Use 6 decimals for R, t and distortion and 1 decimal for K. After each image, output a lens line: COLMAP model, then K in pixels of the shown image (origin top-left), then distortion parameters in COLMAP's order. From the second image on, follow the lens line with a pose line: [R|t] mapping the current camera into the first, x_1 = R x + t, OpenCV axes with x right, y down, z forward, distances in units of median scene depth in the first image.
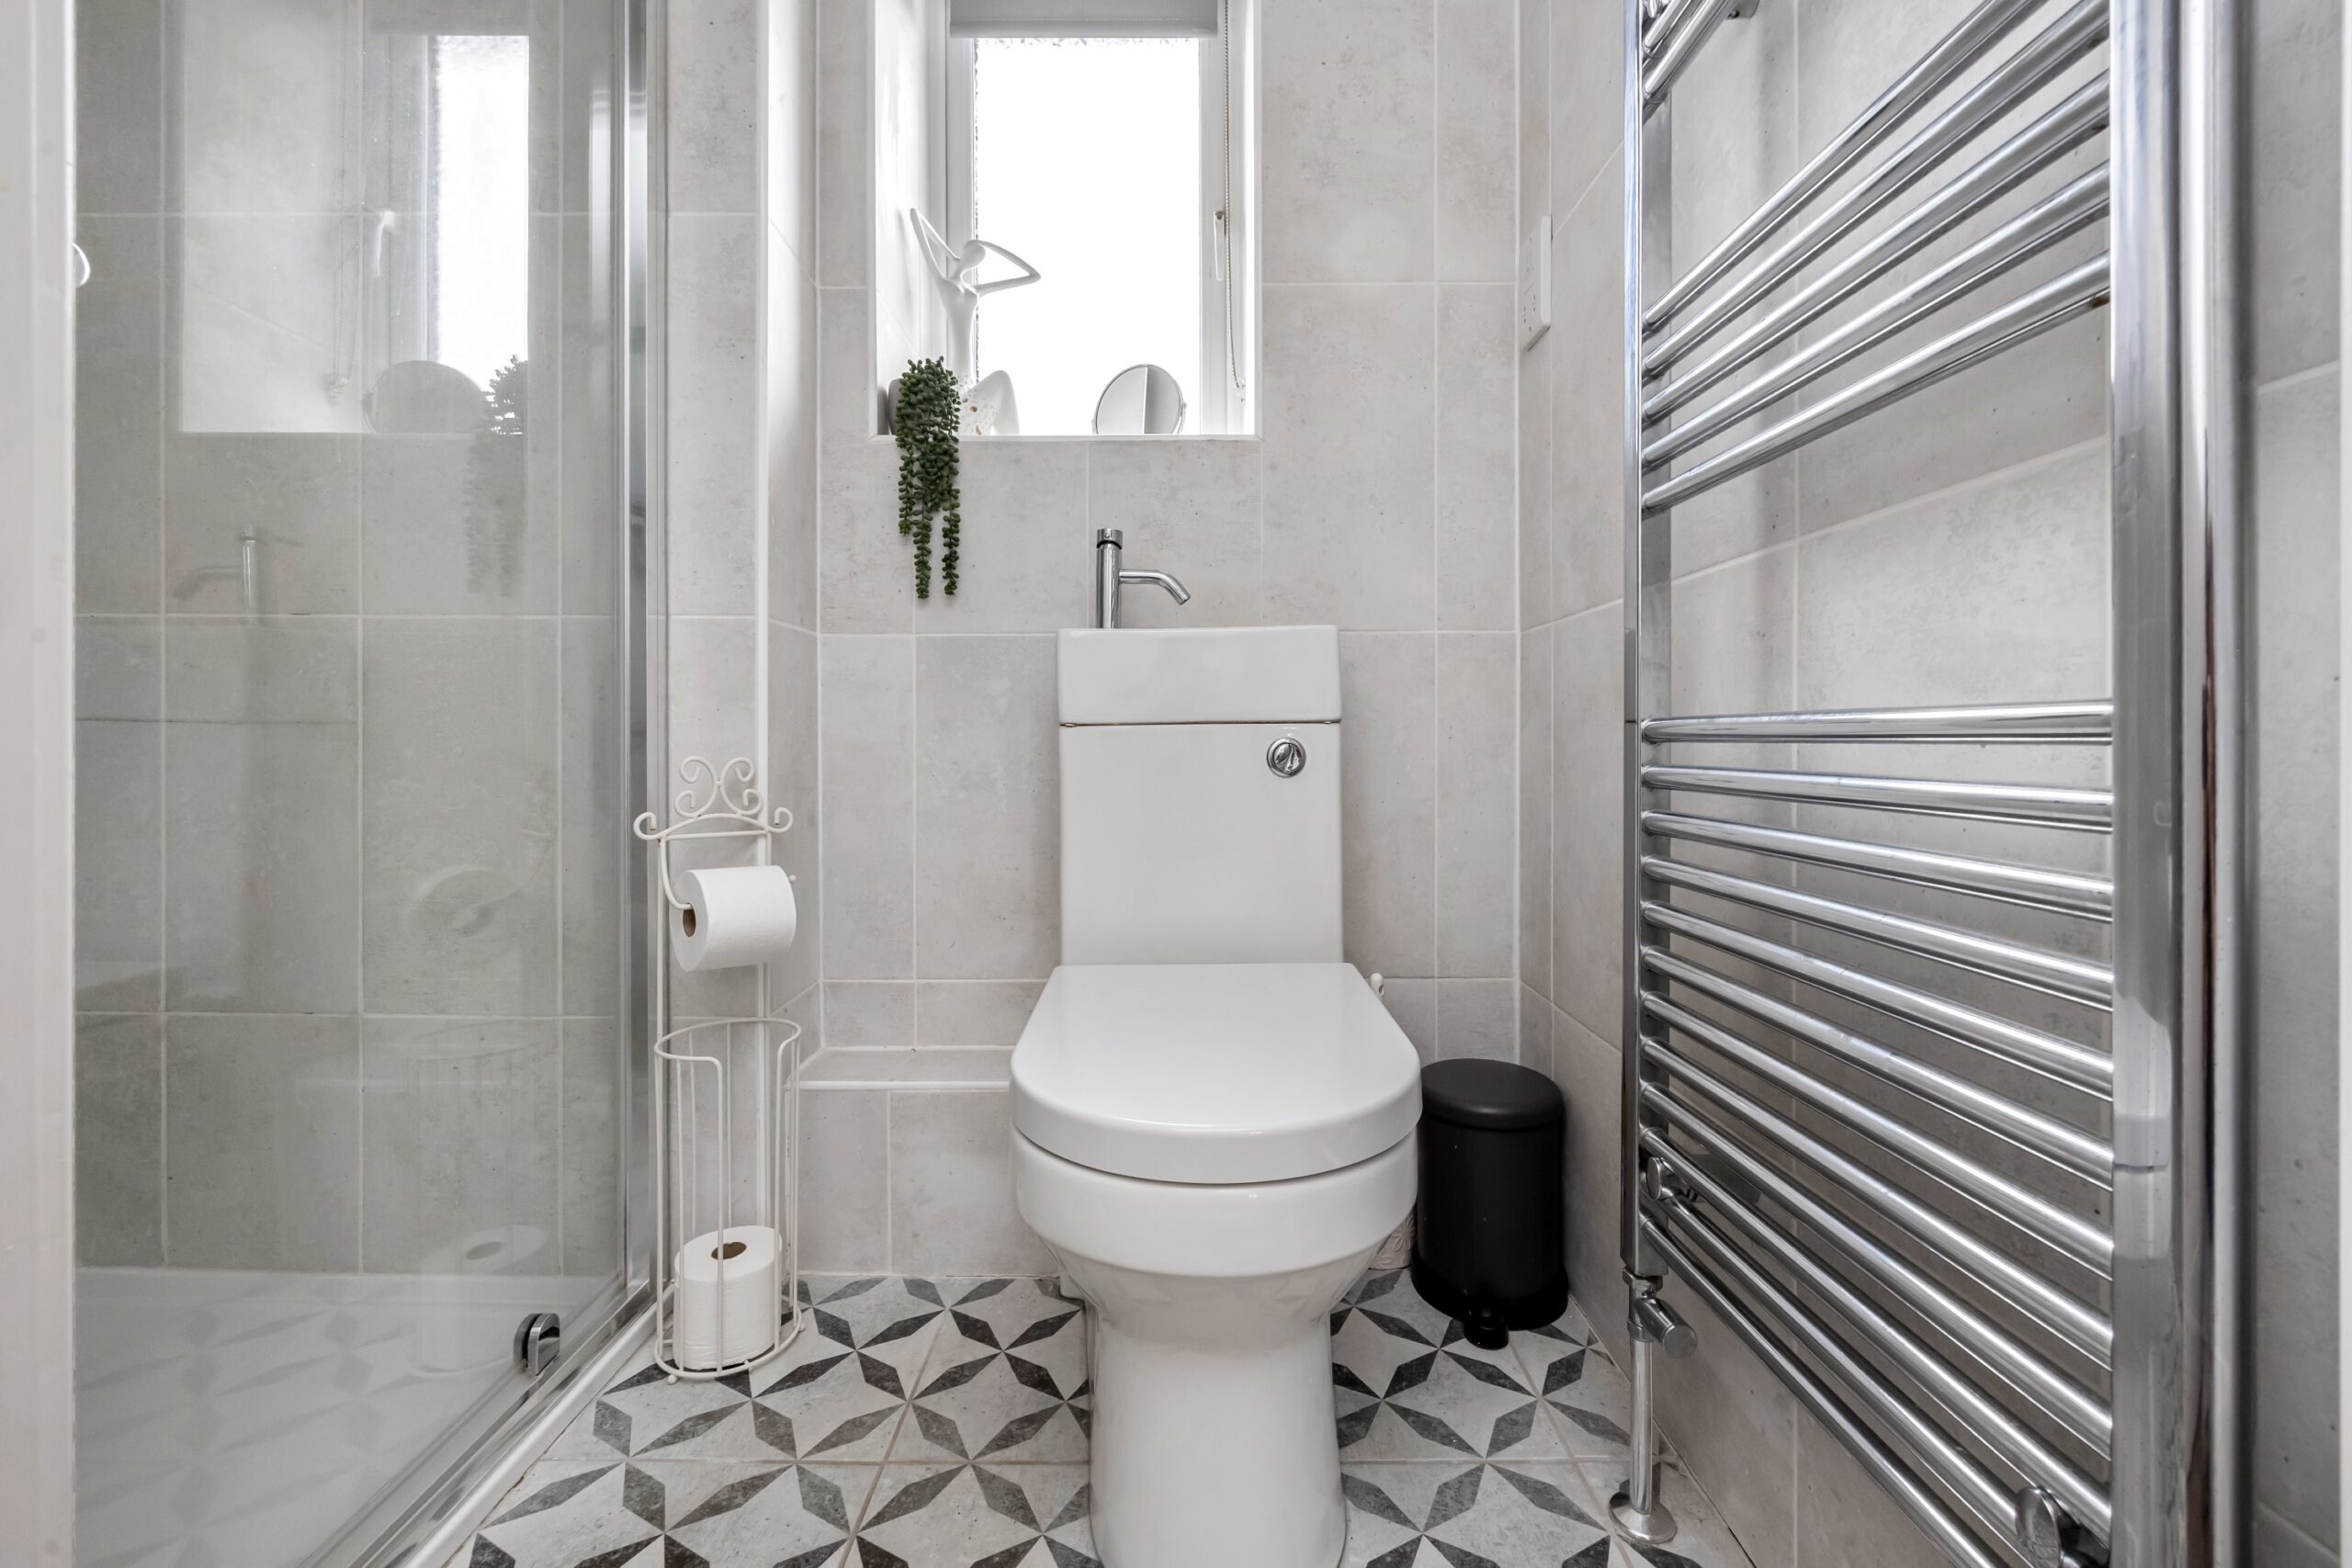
lens RADIAL K [[949.2, 0, 1172.7], [0, 949.2, 746.7], [0, 0, 1]] dist [-0.000925, -0.000806]
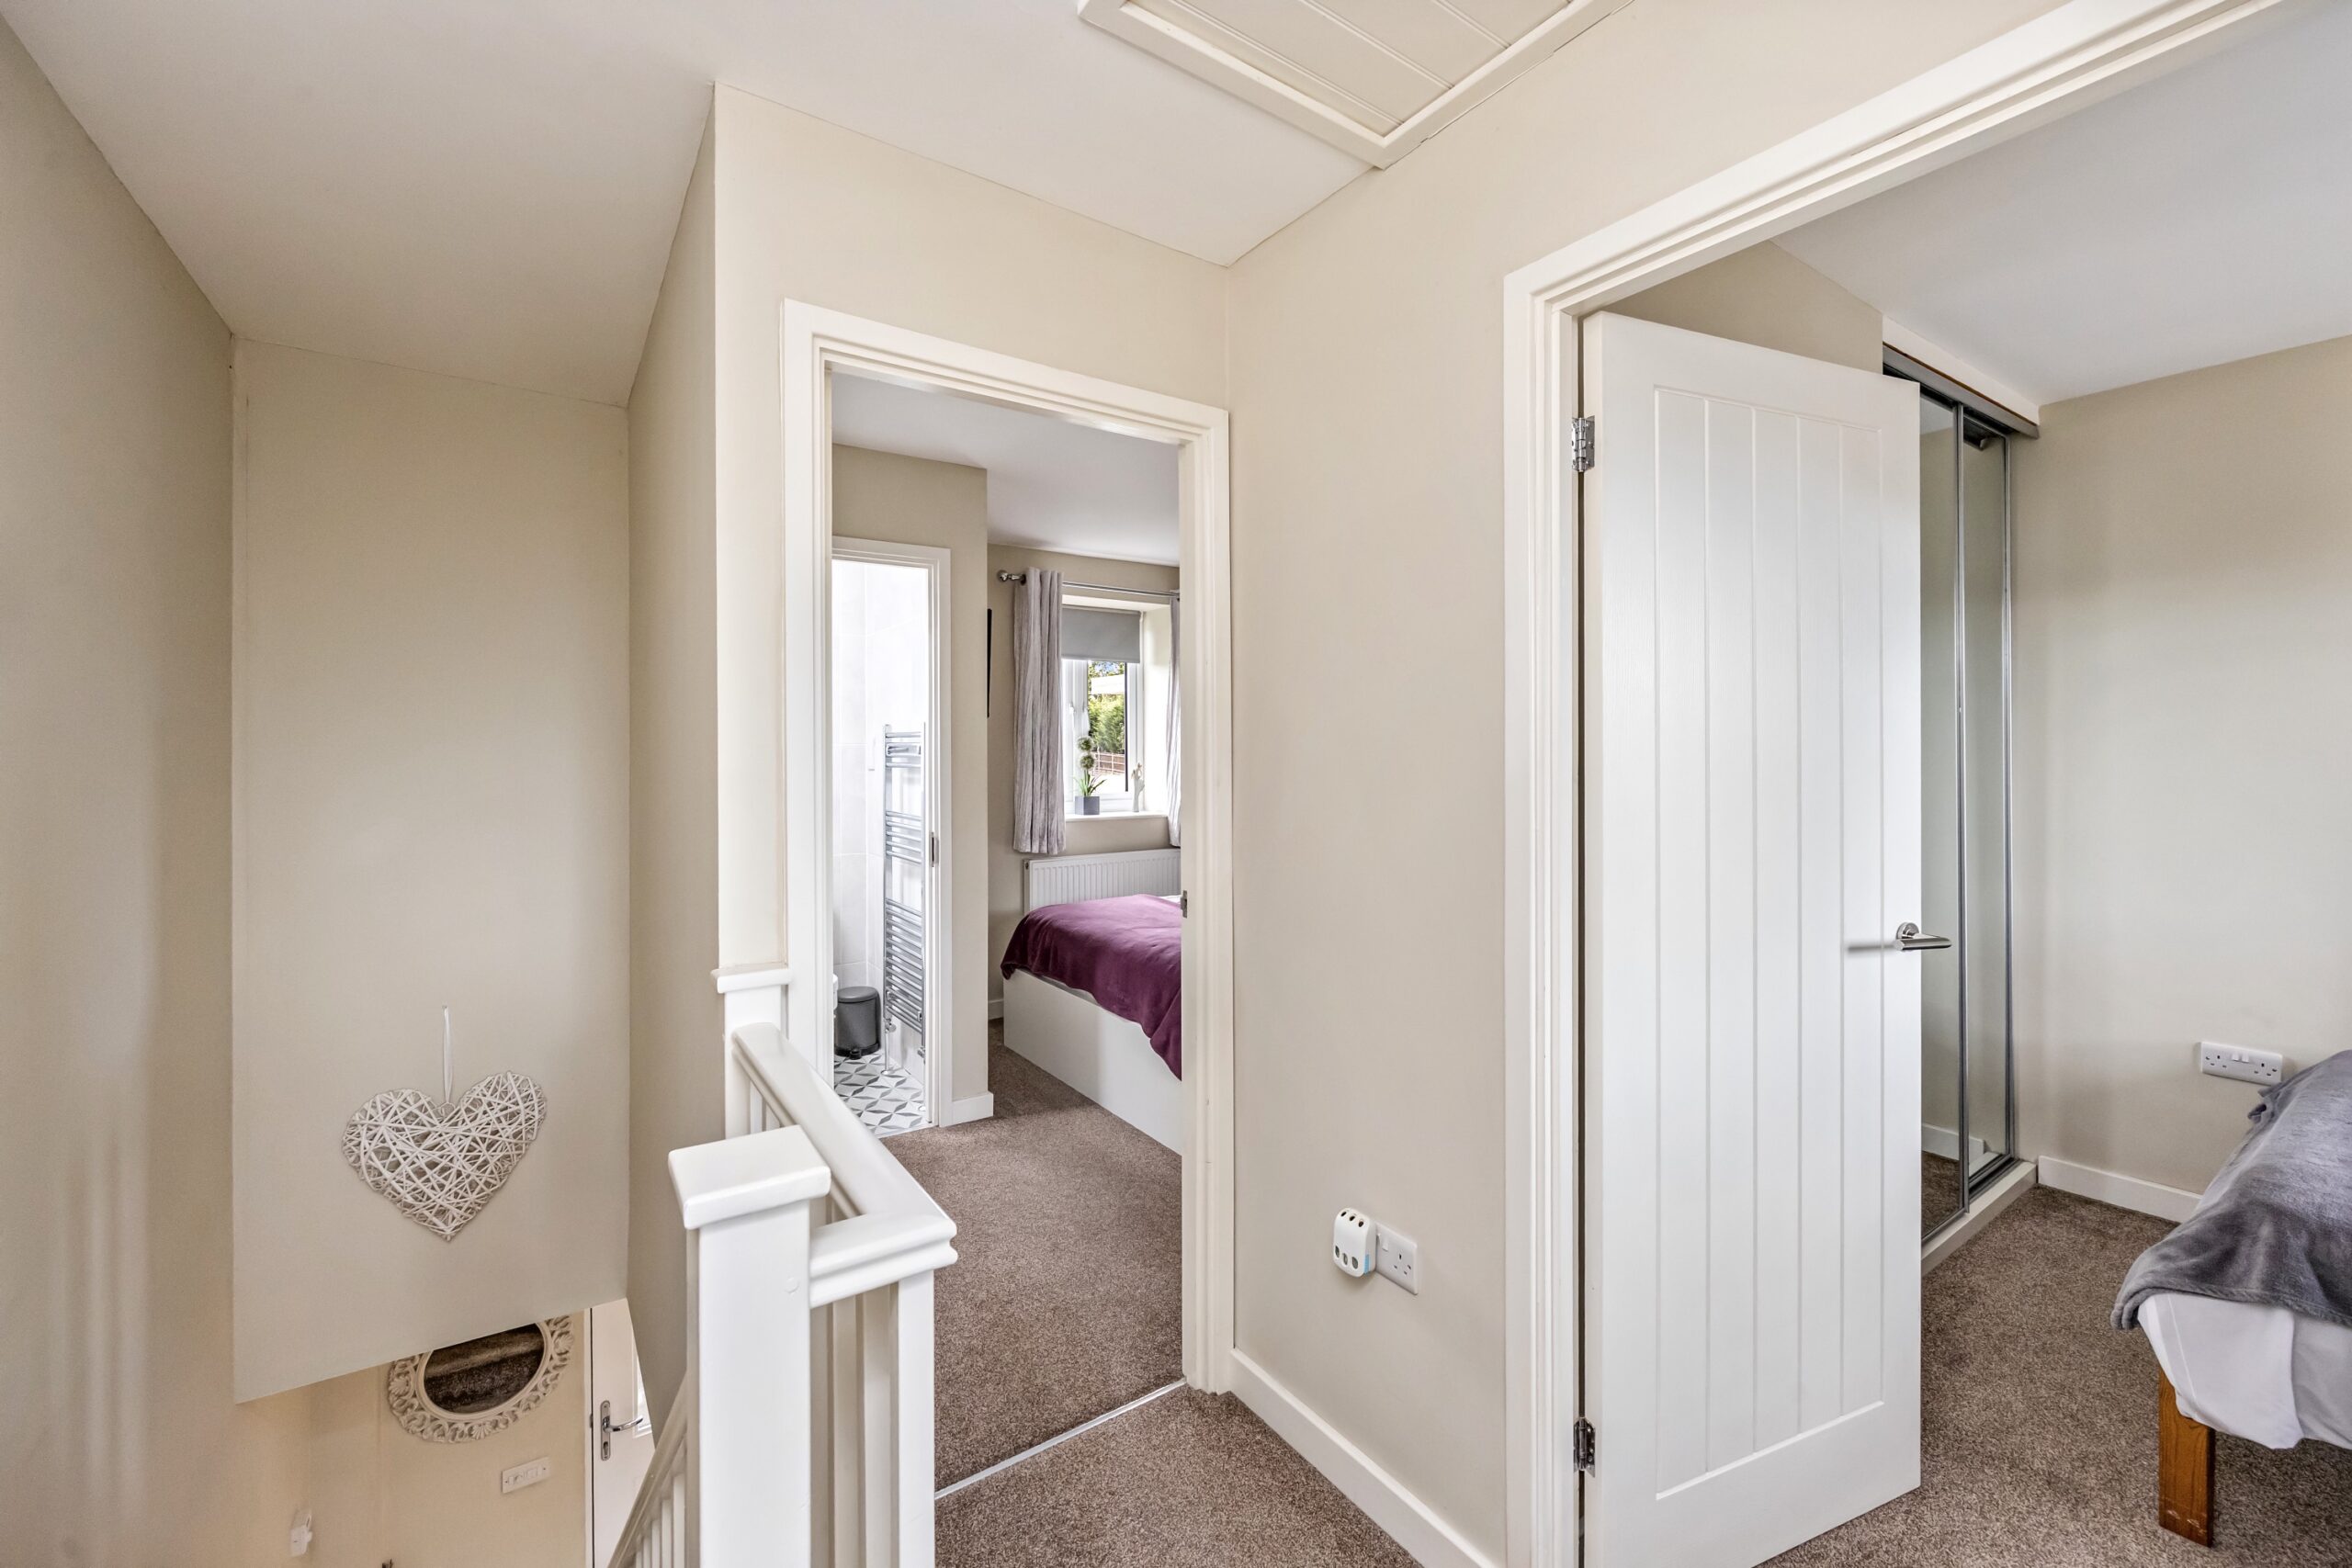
lens RADIAL K [[949.2, 0, 1182.0], [0, 949.2, 767.0], [0, 0, 1]] dist [-0.000925, -0.000806]
pose [[0.819923, -0.008059, 0.572417, -0.653977], [0.000778, 0.999916, 0.012962, -0.494614], [-0.572473, -0.010182, 0.819860, -2.448598]]
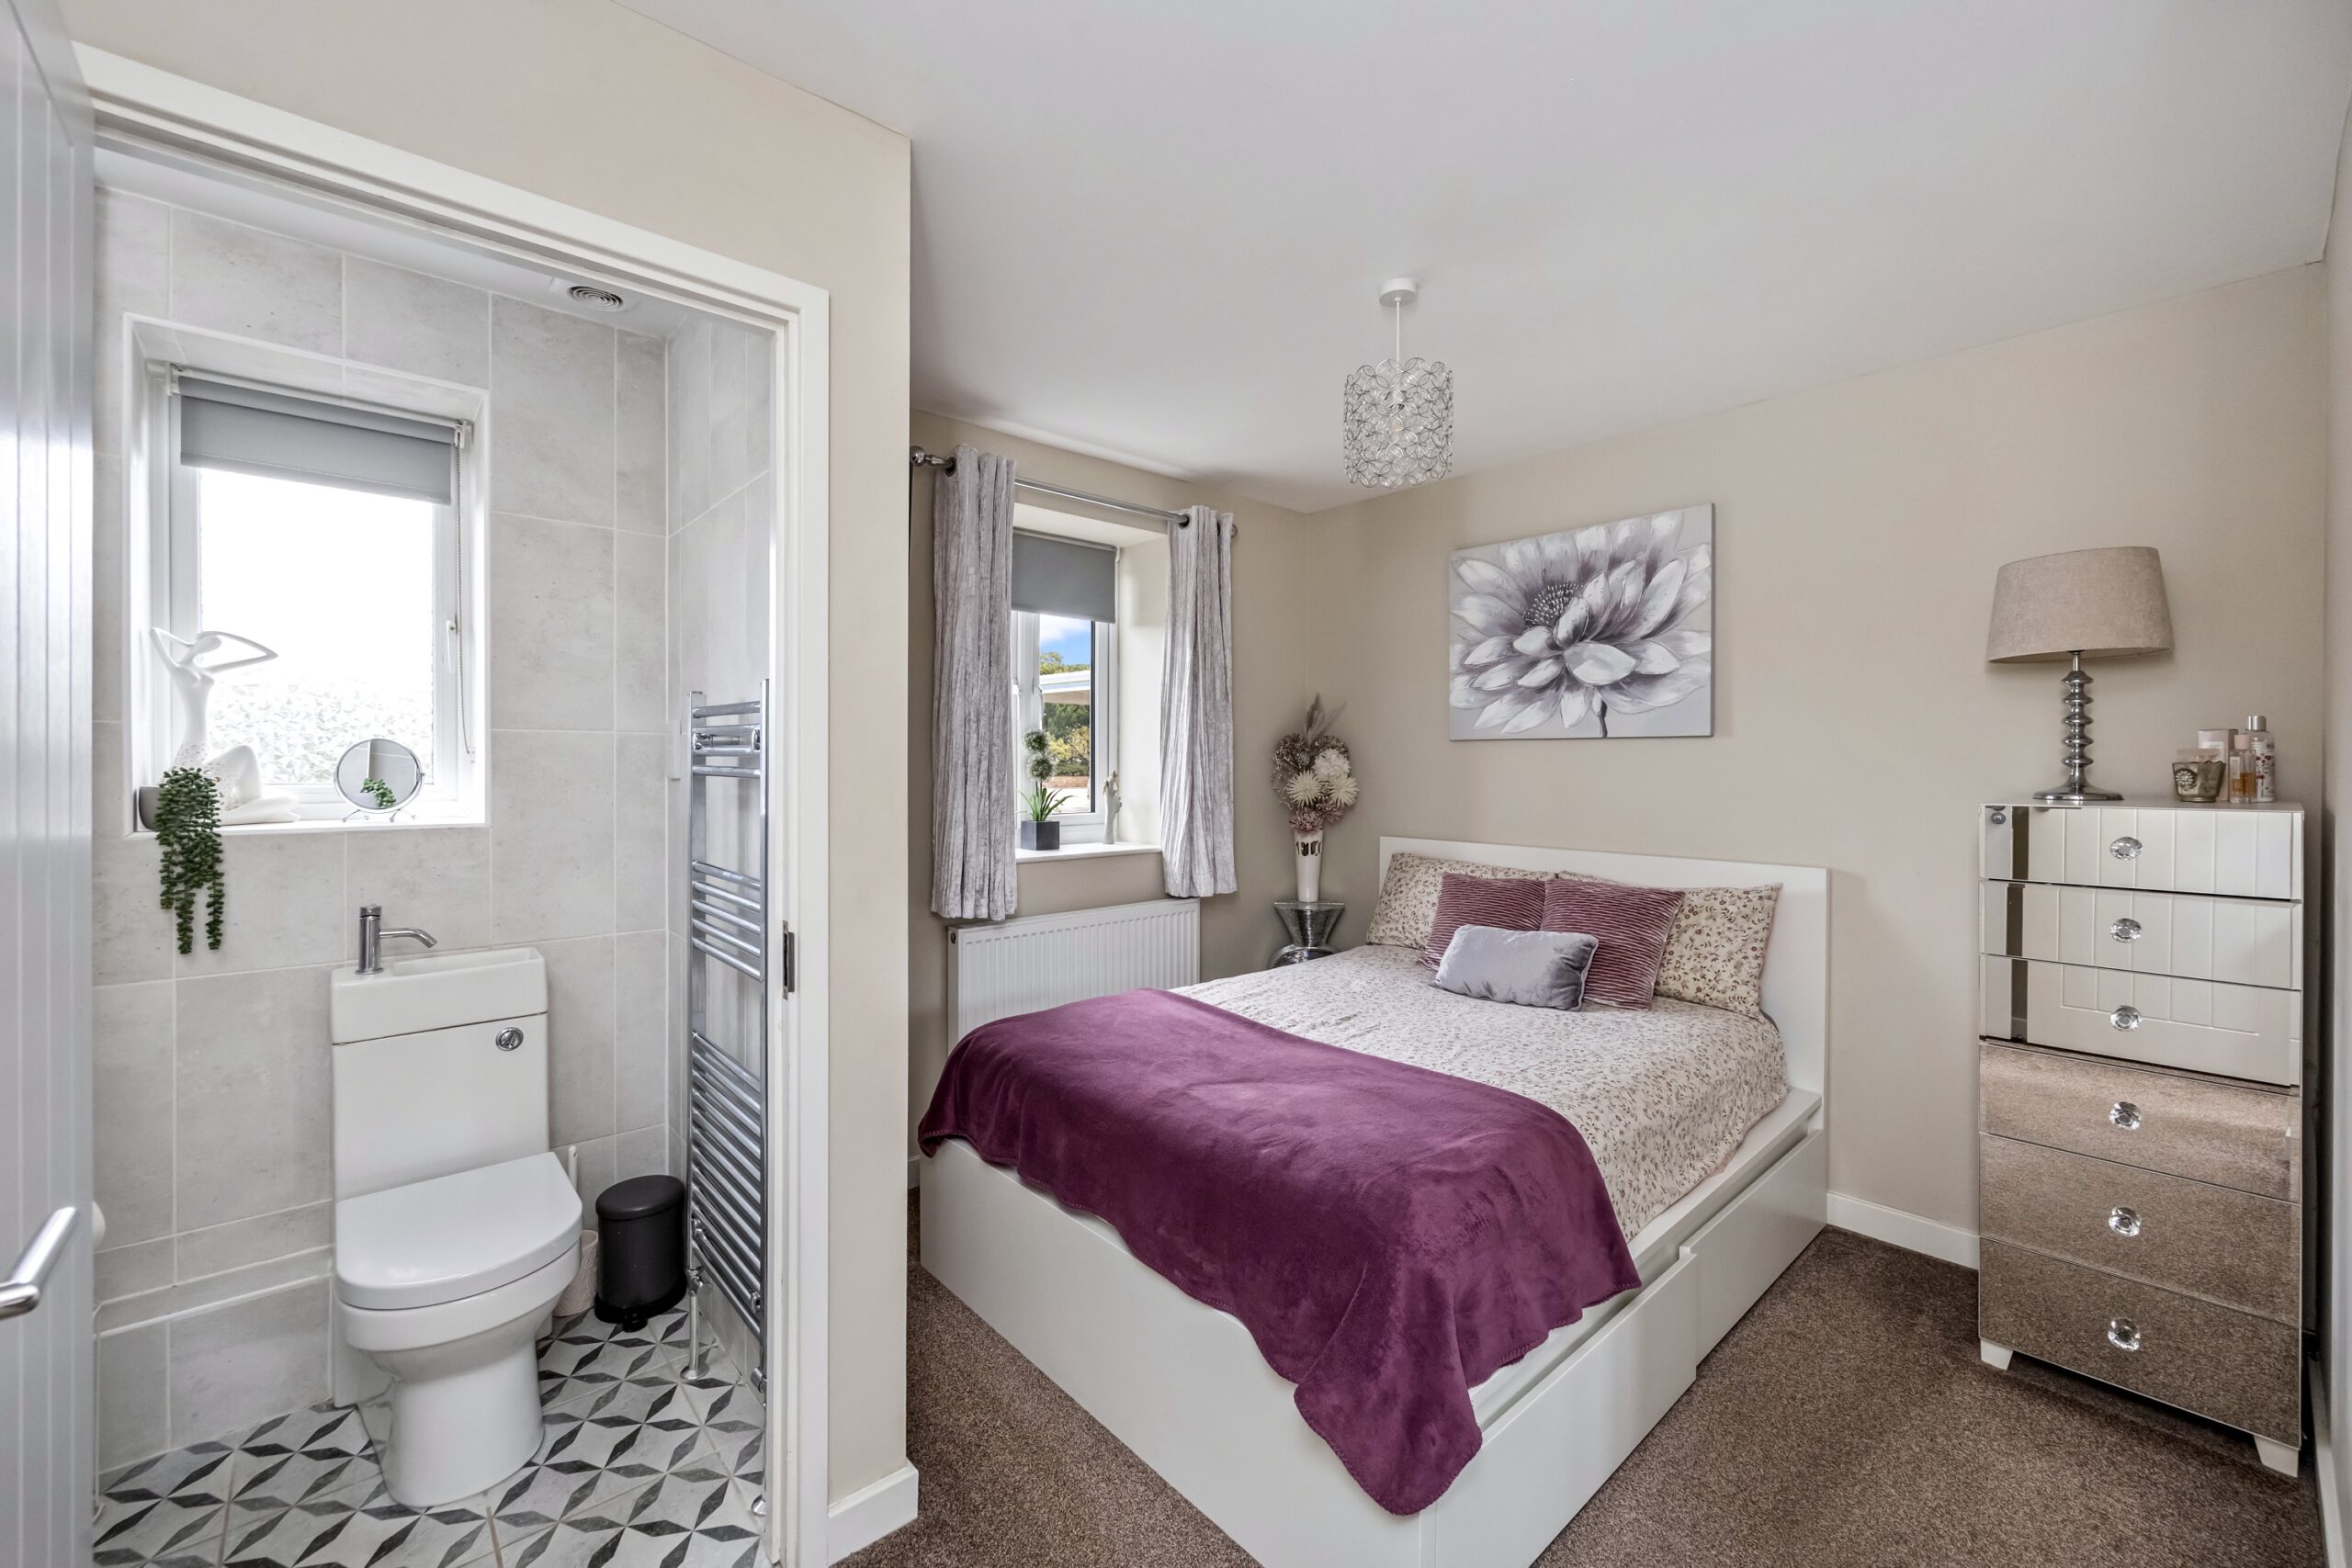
lens RADIAL K [[949.2, 0, 1178.4], [0, 949.2, 772.4], [0, 0, 1]] dist [-0.000925, -0.000806]
pose [[0.742819, -0.001545, 0.669491, -0.125498], [-0.006285, 0.999937, 0.009281, -0.479303], [-0.669463, -0.011102, 0.742762, -1.049271]]
